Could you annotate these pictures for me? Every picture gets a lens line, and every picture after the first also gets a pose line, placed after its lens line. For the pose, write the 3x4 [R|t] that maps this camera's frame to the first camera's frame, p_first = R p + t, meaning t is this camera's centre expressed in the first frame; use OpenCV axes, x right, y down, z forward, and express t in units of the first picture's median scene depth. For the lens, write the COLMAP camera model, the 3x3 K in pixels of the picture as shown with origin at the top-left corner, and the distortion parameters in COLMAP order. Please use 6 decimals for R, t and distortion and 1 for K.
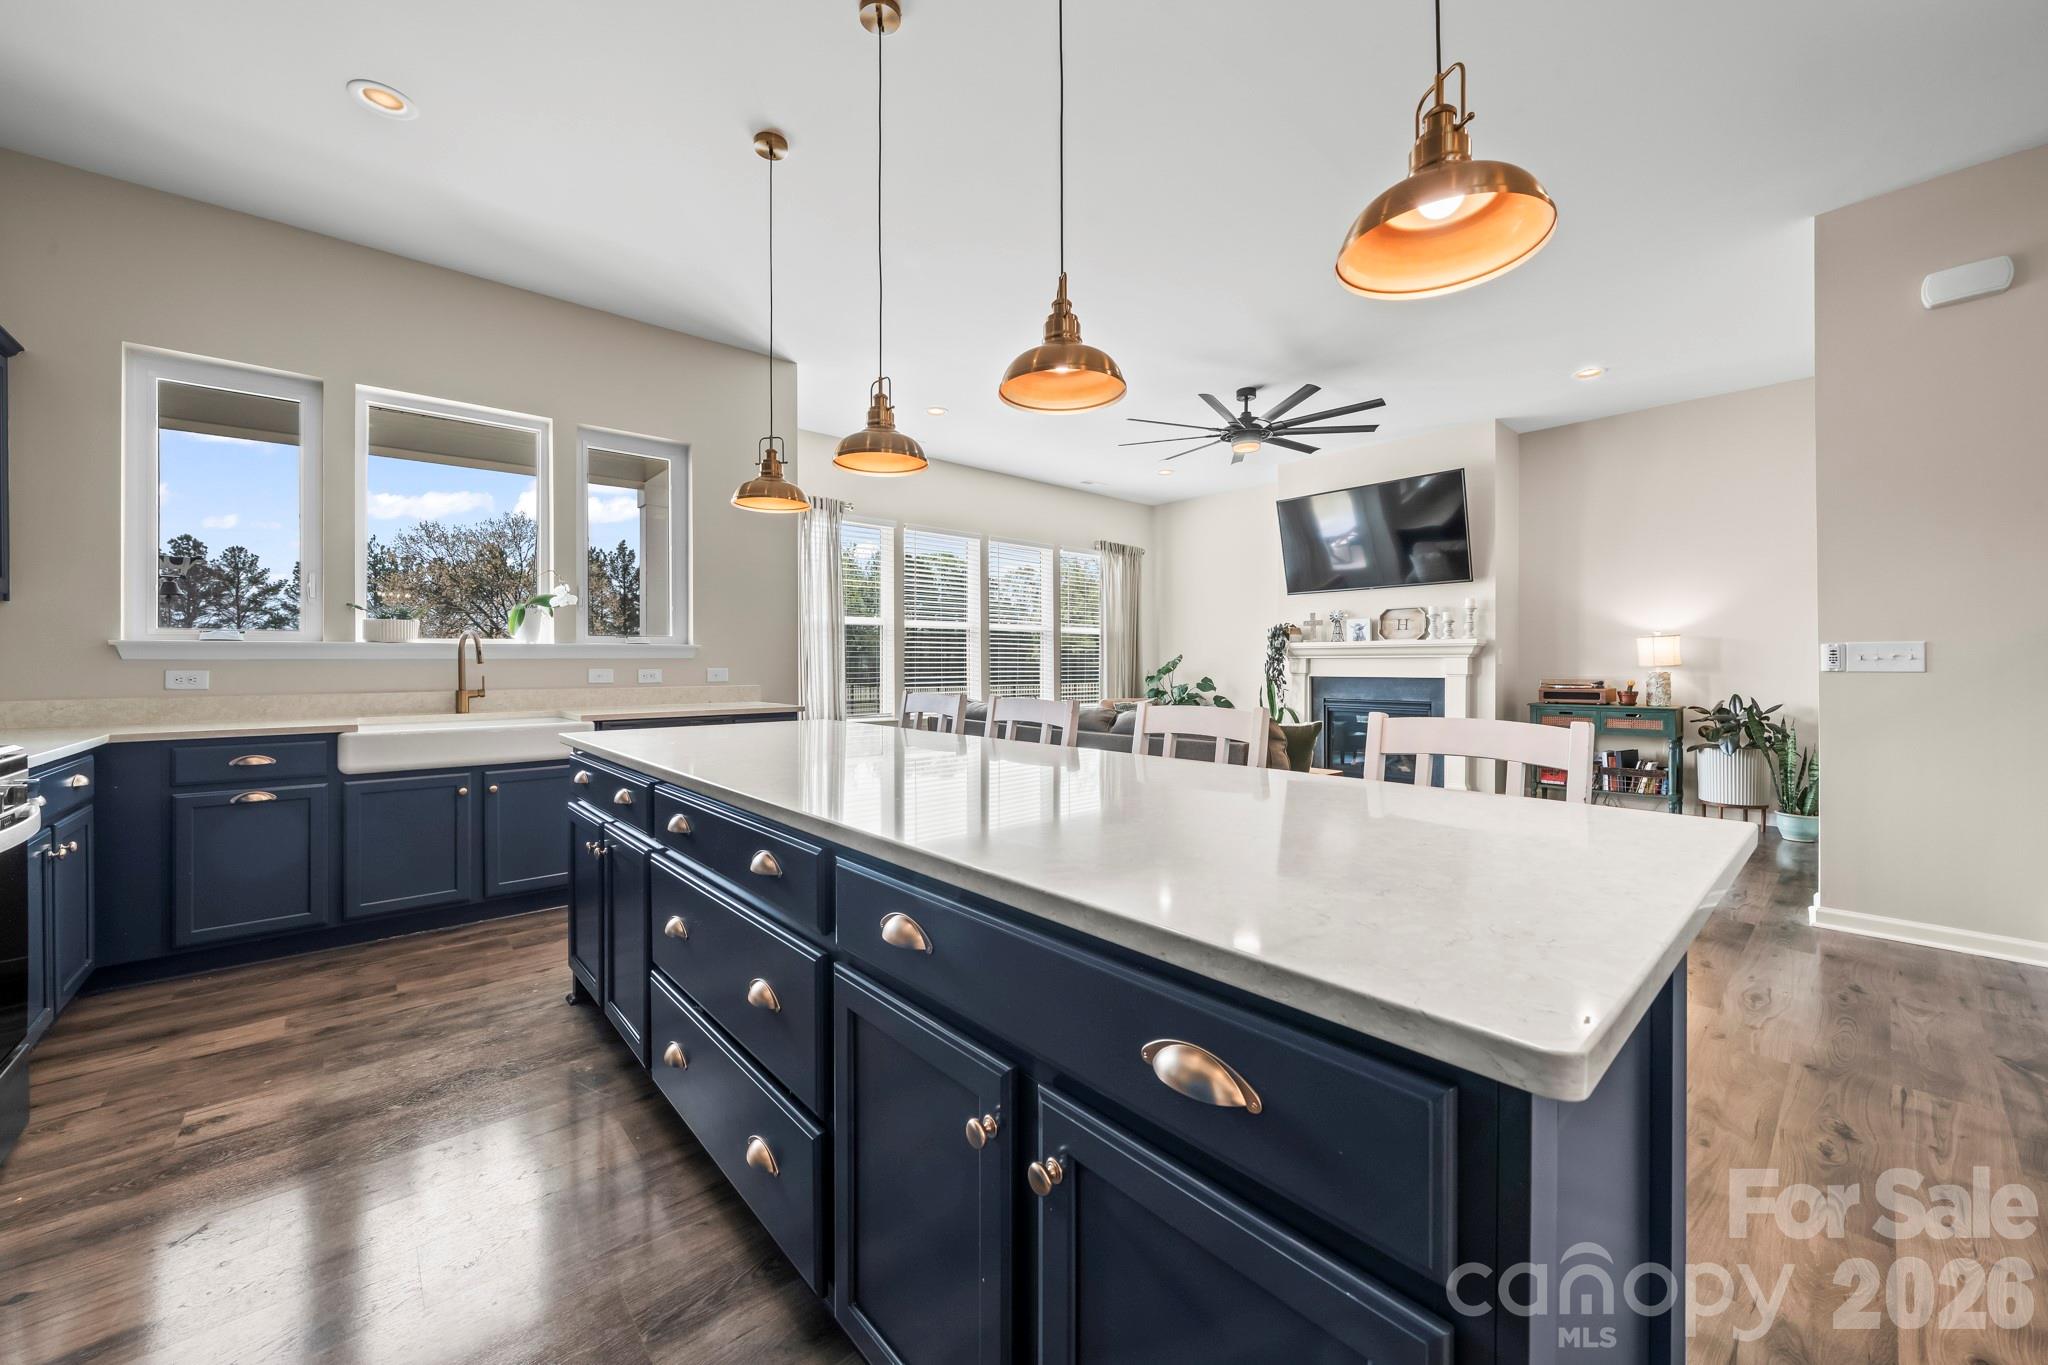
lens RADIAL K [[756.0, 0, 1037.3], [0, 756.0, 670.7], [0, 0, 1]] dist [0.001032, -0.000819]
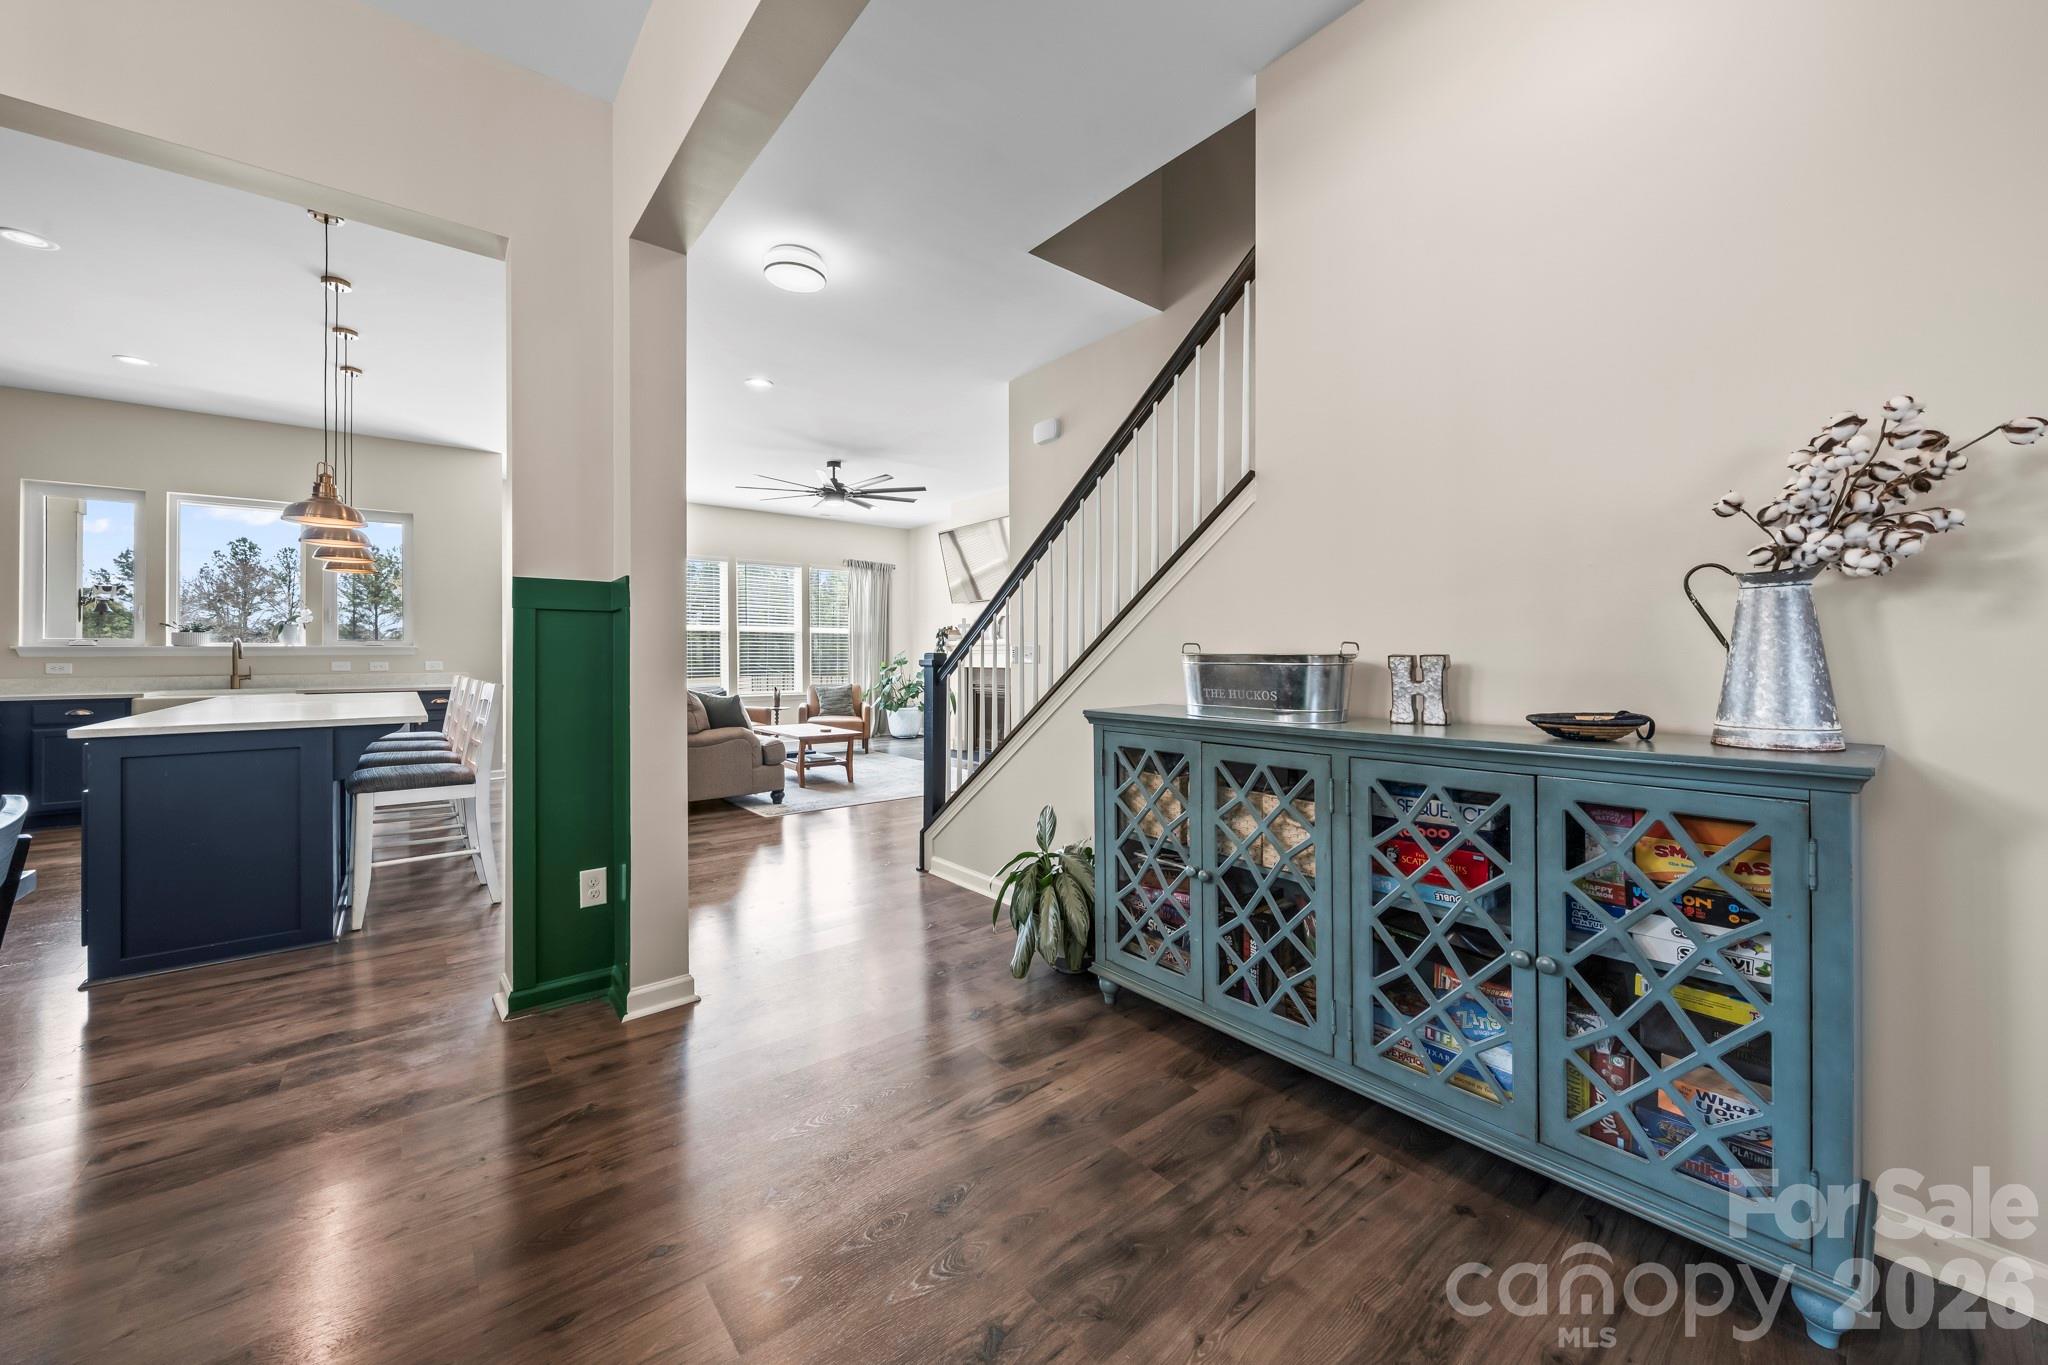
lens RADIAL K [[756.0, 0, 1019.9], [0, 756.0, 656.4], [0, 0, 1]] dist [0.001032, -0.000819]
pose [[0.998916, -0.001699, -0.046525, 0.652377], [0.001295, 0.999961, -0.008714, 0.000906], [0.046538, 0.008644, 0.998879, -0.356866]]
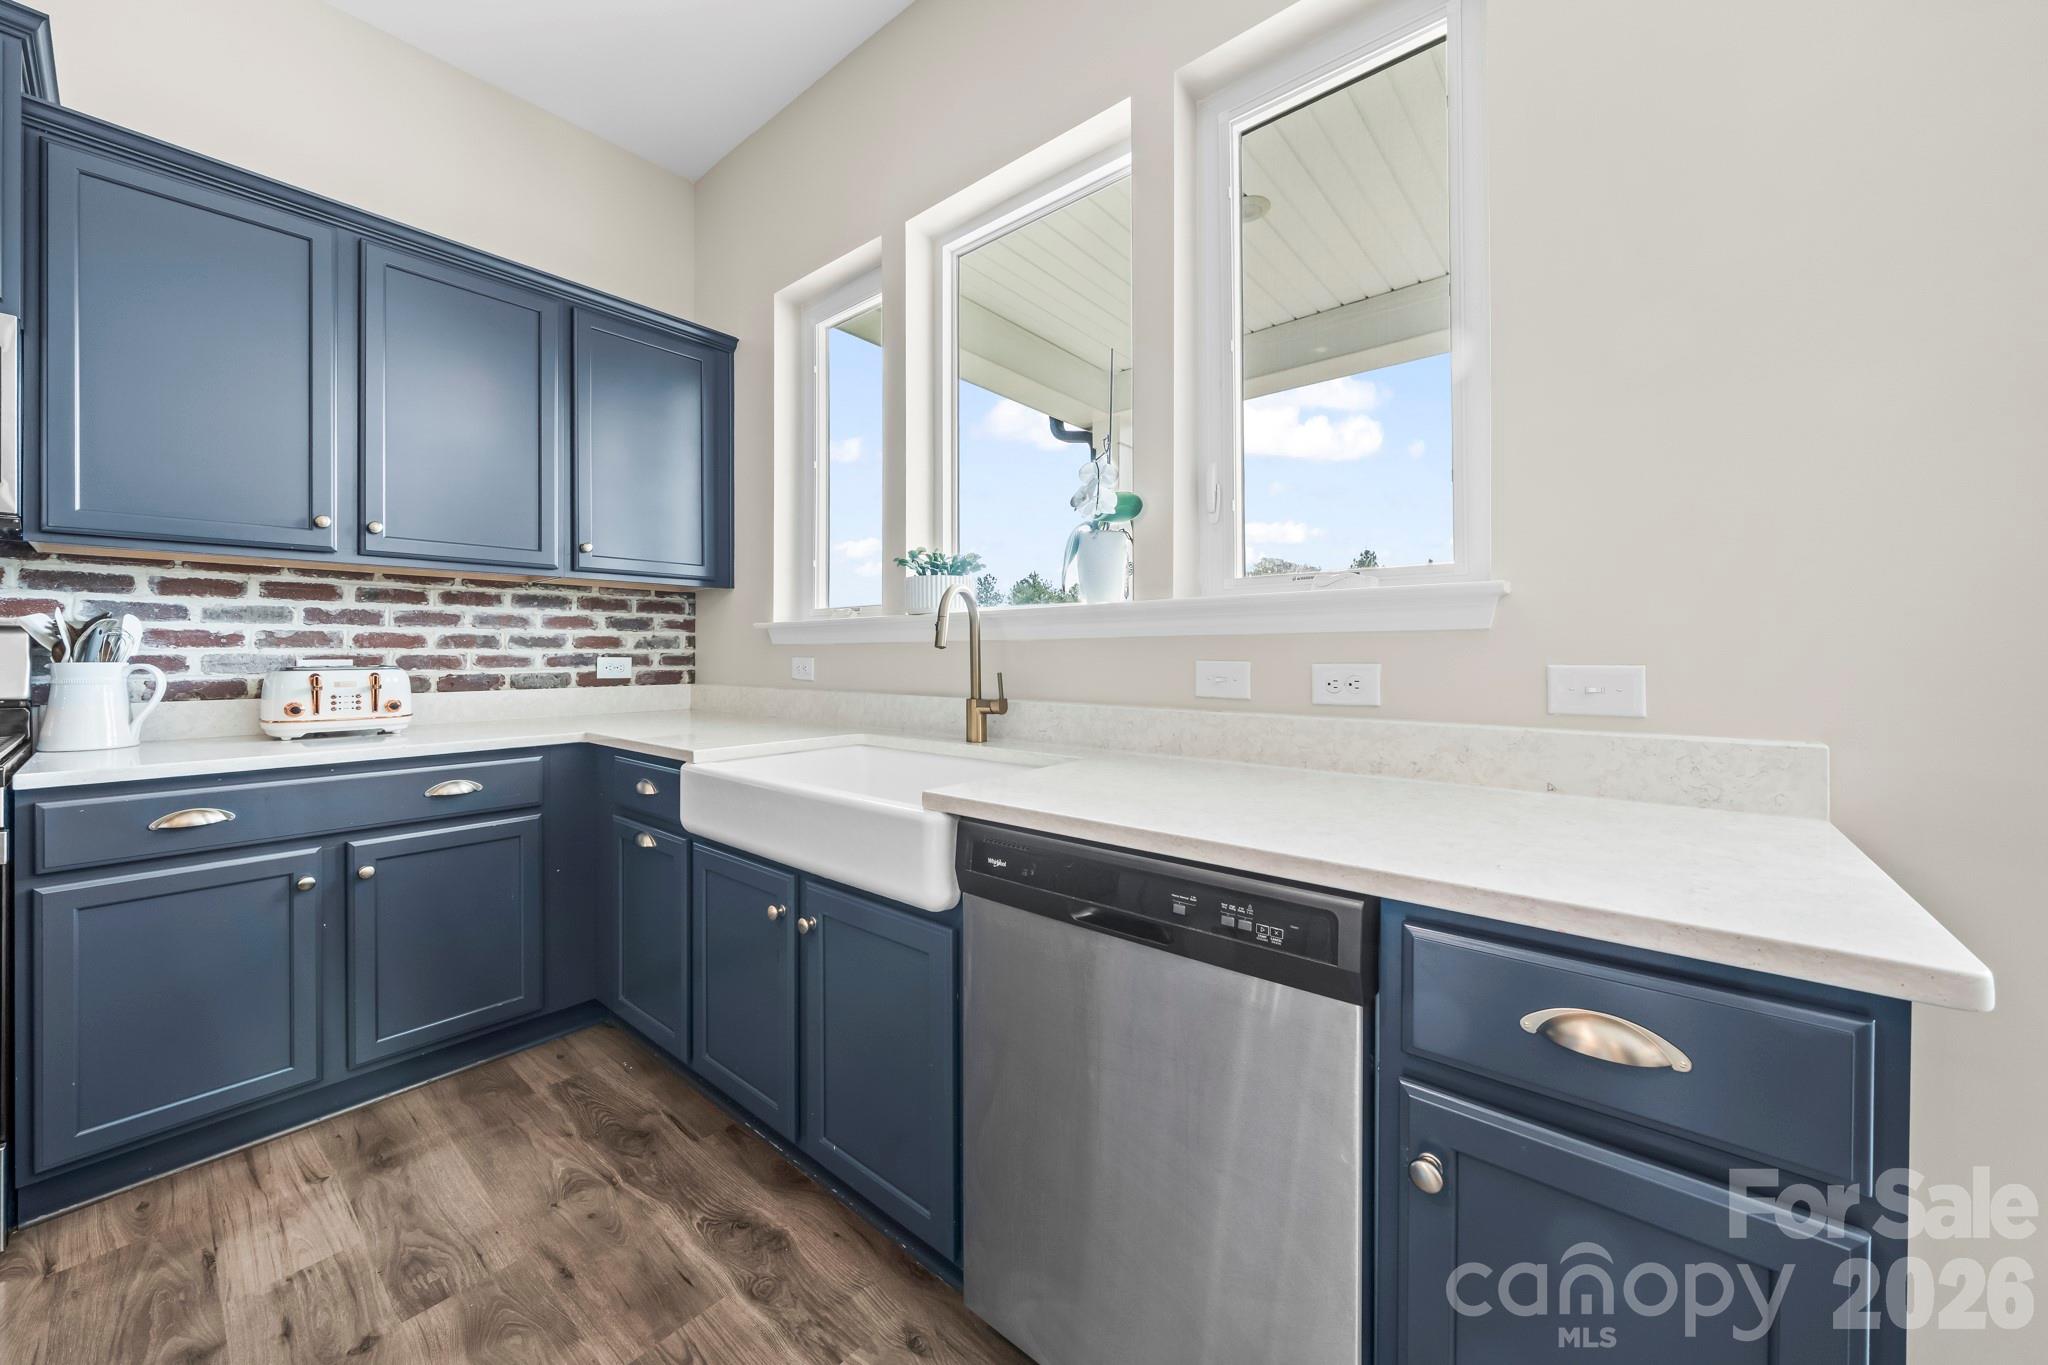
lens RADIAL K [[756.0, 0, 1005.7], [0, 756.0, 652.8], [0, 0, 1]] dist [0.001032, -0.000819]
pose [[0.122406, 0.003017, -0.992476, -0.148007], [-0.007057, 0.999973, 0.002170, -0.004932], [0.992455, 0.006739, 0.122424, 0.616140]]
